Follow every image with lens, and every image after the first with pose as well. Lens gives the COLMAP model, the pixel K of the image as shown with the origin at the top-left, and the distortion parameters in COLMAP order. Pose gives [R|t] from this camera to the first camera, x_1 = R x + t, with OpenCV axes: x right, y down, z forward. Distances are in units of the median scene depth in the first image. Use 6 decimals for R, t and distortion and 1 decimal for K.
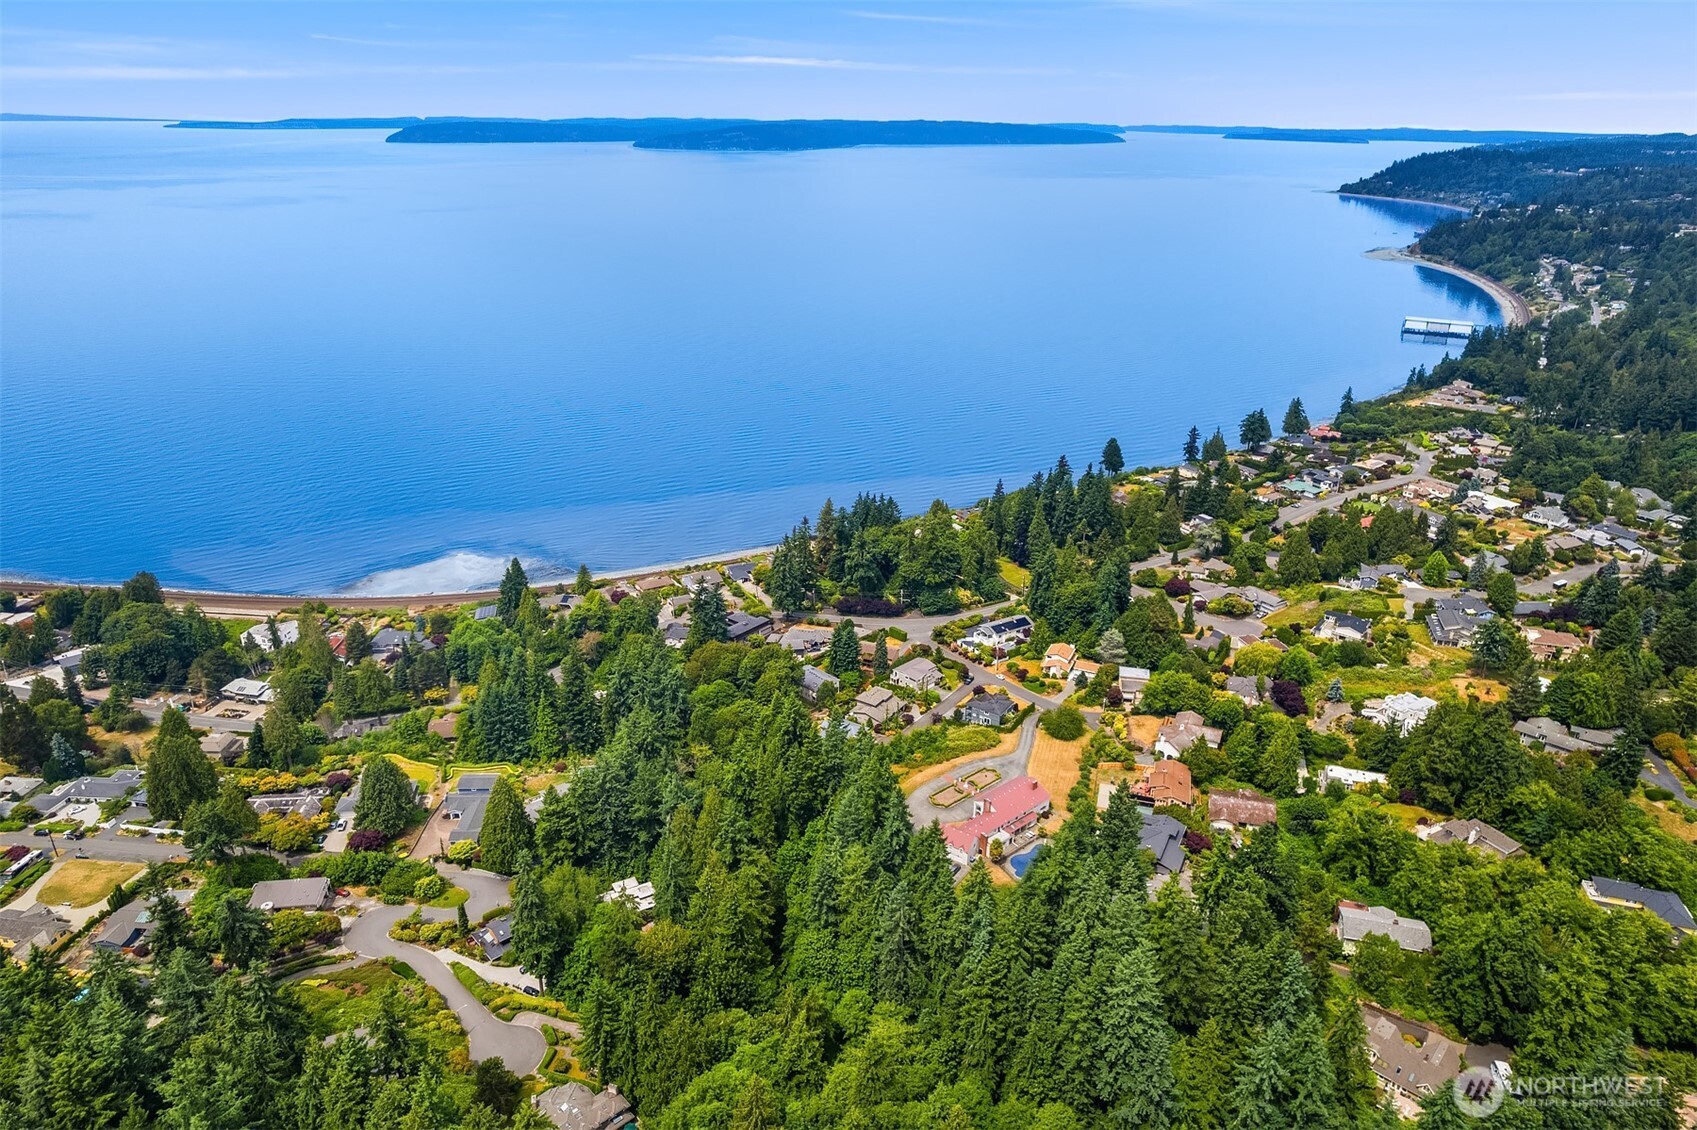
lens RADIAL K [[1091.4, 0, 857.7], [0, 1091.4, 568.3], [0, 0, 1]] dist [-0.077577, 0.072709]
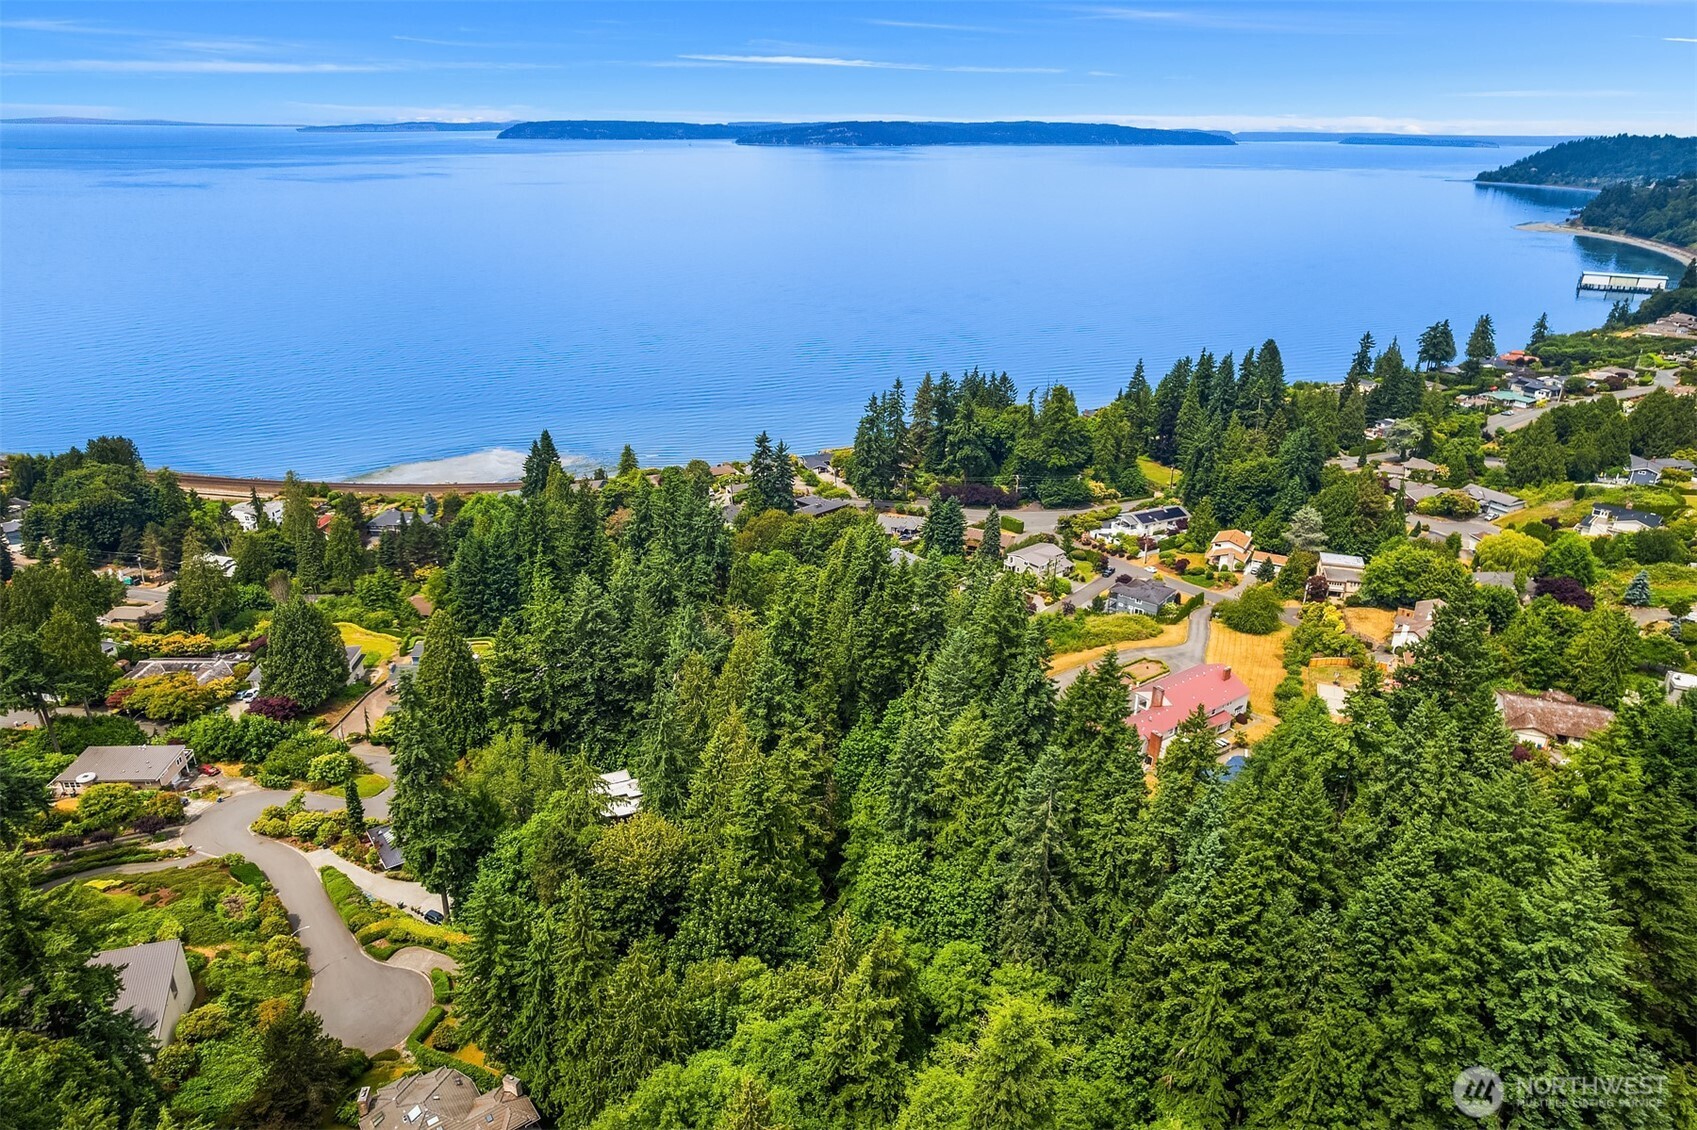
lens RADIAL K [[1091.4, 0, 857.7], [0, 1091.4, 568.3], [0, 0, 1]] dist [-0.077577, 0.072709]
pose [[0.996033, 0.033520, -0.082426, -0.012911], [-0.034160, 0.999396, -0.006373, 0.163551], [0.082162, 0.009163, 0.996577, 0.348871]]
